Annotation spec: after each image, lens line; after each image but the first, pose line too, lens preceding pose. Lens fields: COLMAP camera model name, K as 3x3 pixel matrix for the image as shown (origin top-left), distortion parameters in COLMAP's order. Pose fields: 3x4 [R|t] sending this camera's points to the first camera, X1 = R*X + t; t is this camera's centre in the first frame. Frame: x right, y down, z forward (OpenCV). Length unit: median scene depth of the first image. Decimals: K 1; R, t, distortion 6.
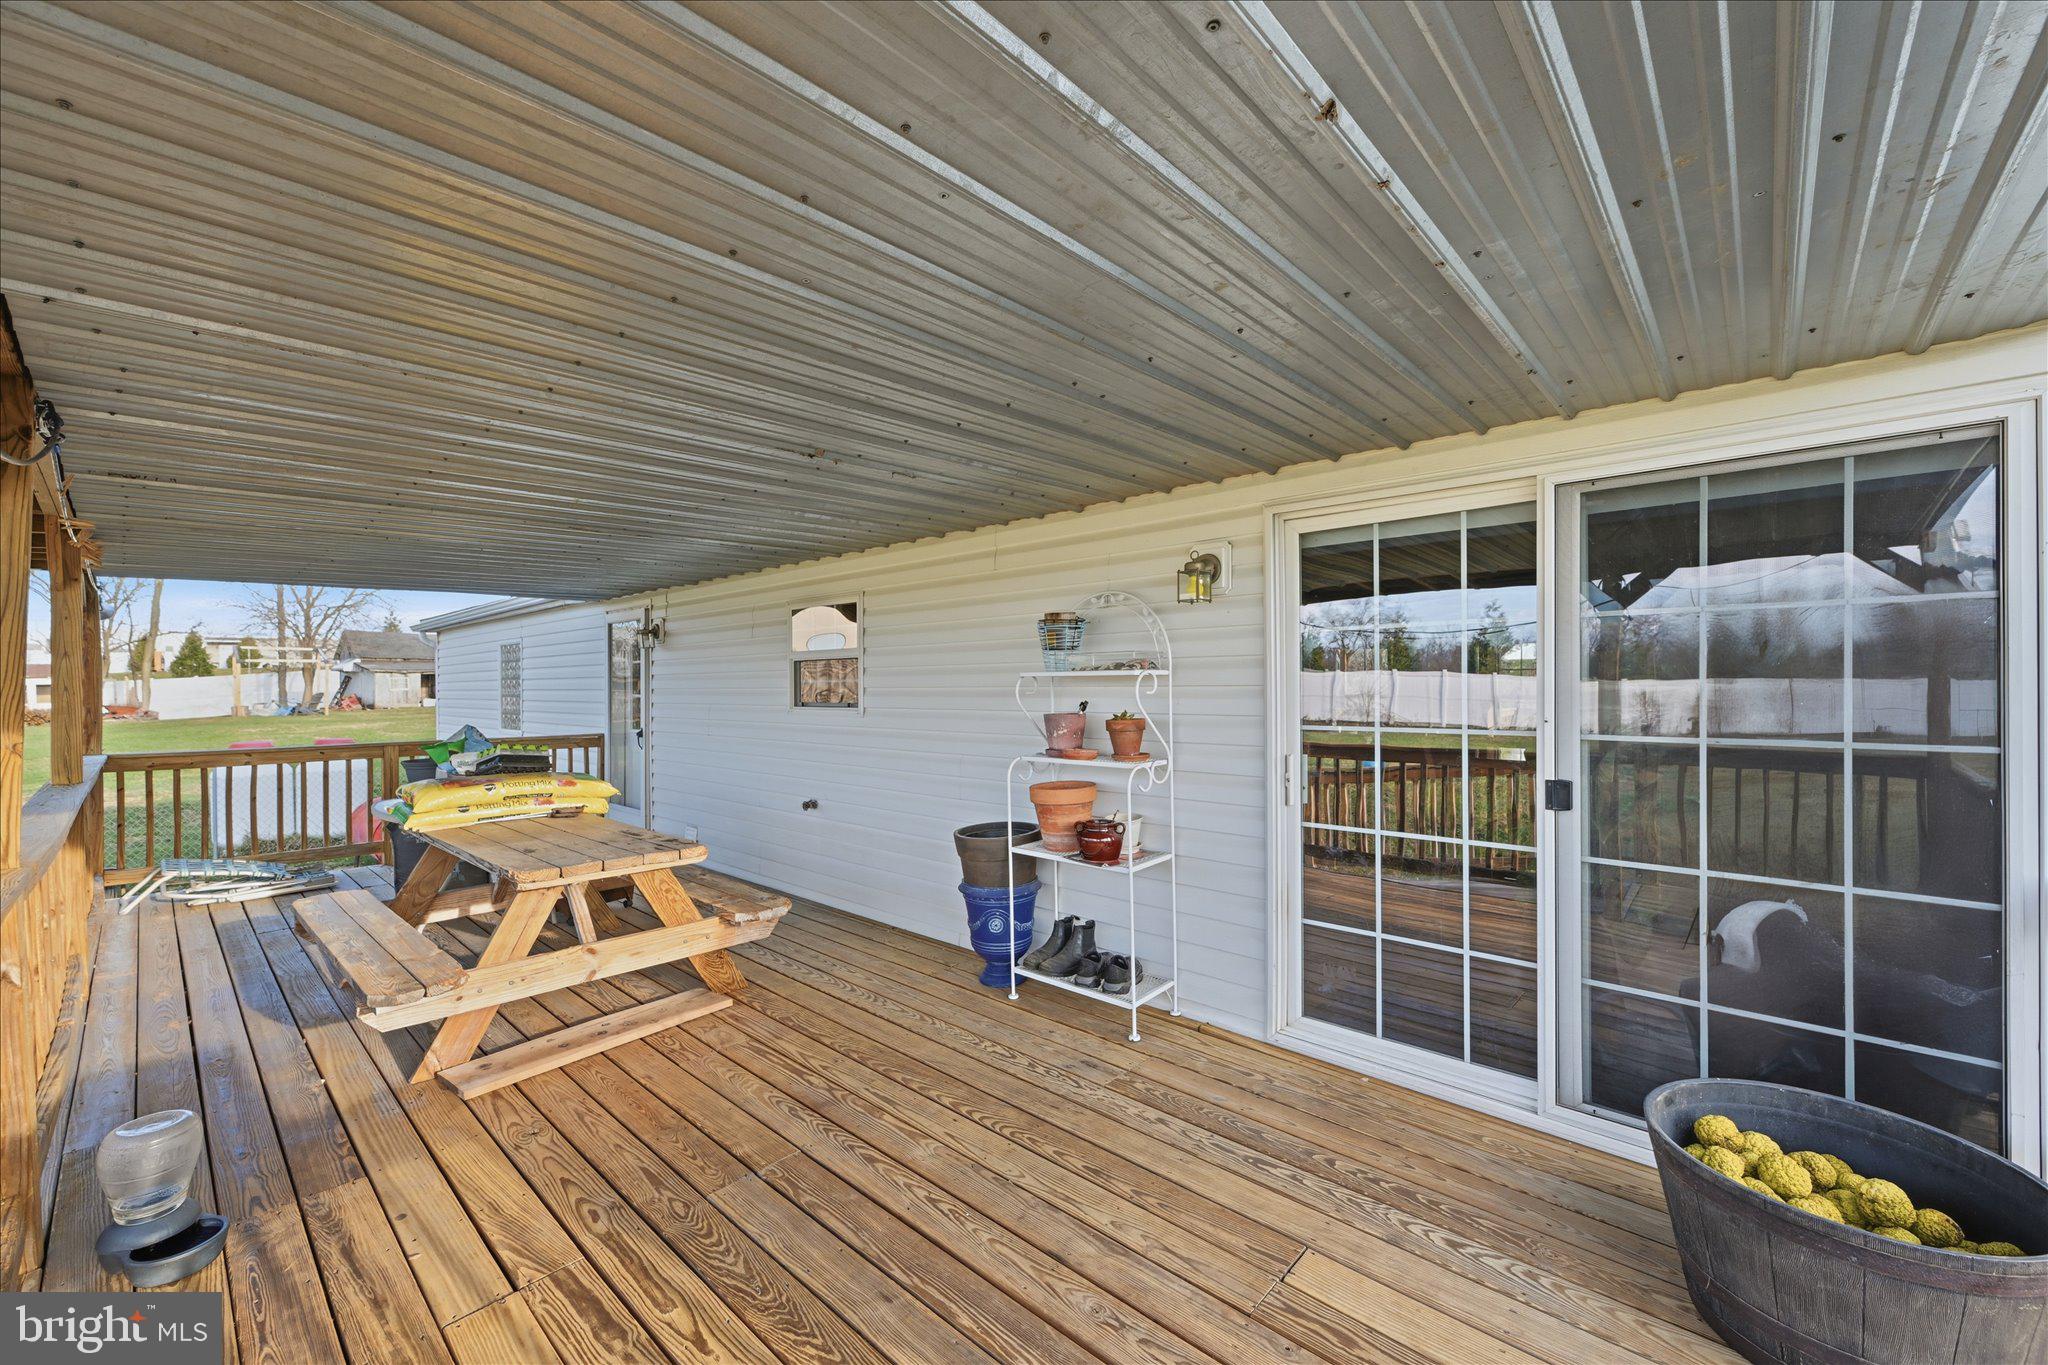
lens RADIAL K [[824.6, 0, 1018.2], [0, 824.6, 700.4], [0, 0, 1]] dist [-0.003105, -0.000019]
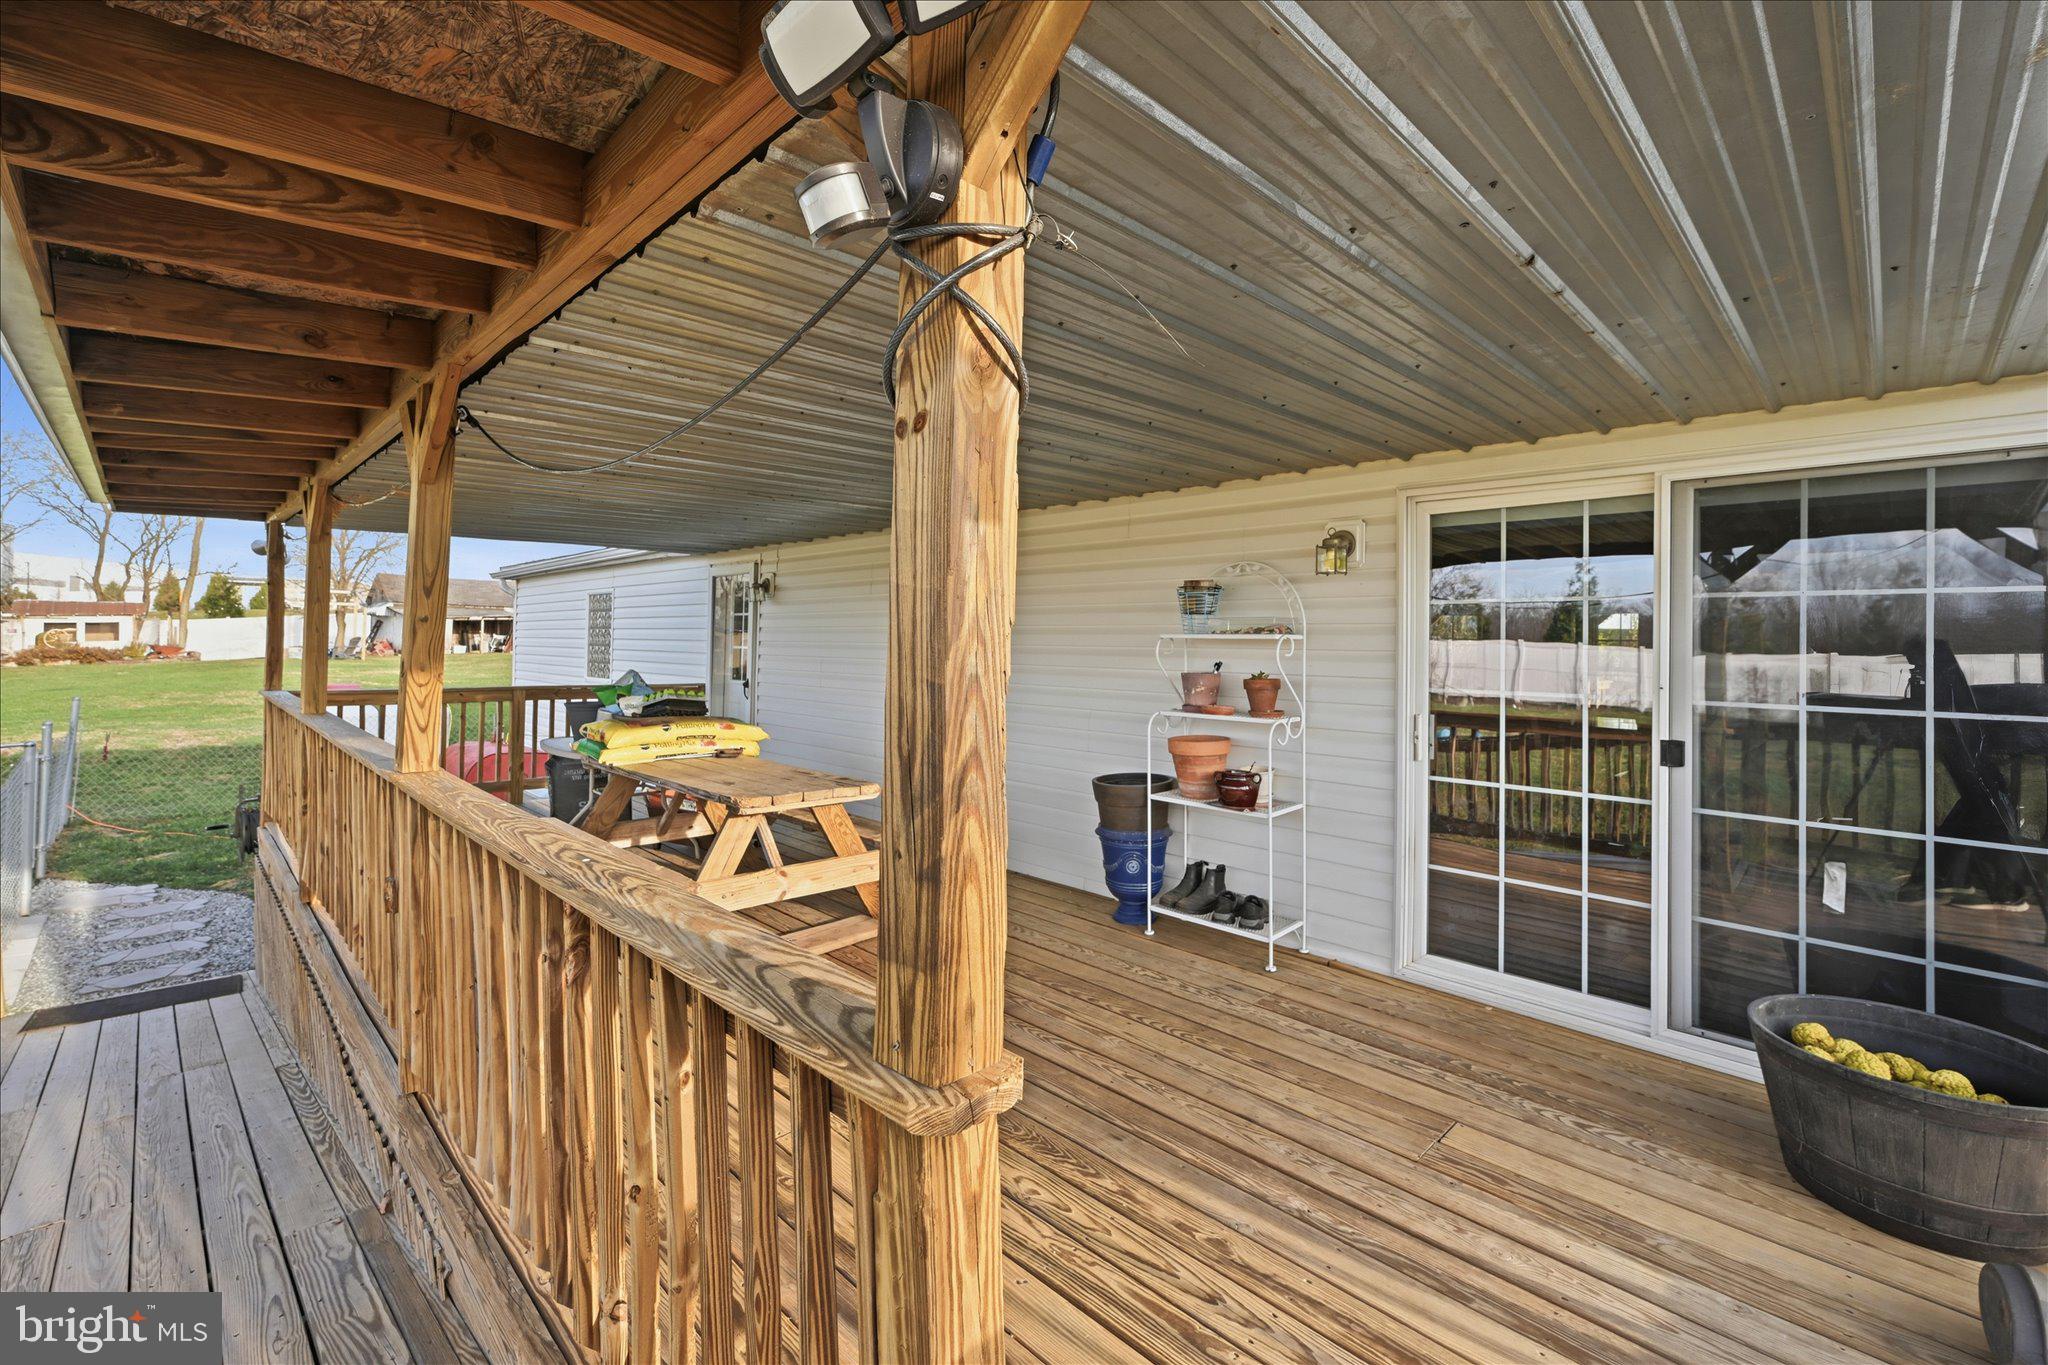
lens RADIAL K [[890.4, 0, 1017.0], [0, 890.4, 641.9], [0, 0, 1]] dist [-0.003780, -0.000606]
pose [[0.998853, 0.022198, -0.042430, -0.161290], [-0.023109, 0.999510, -0.021115, 0.006693], [0.041940, 0.022072, 0.998876, -0.216002]]
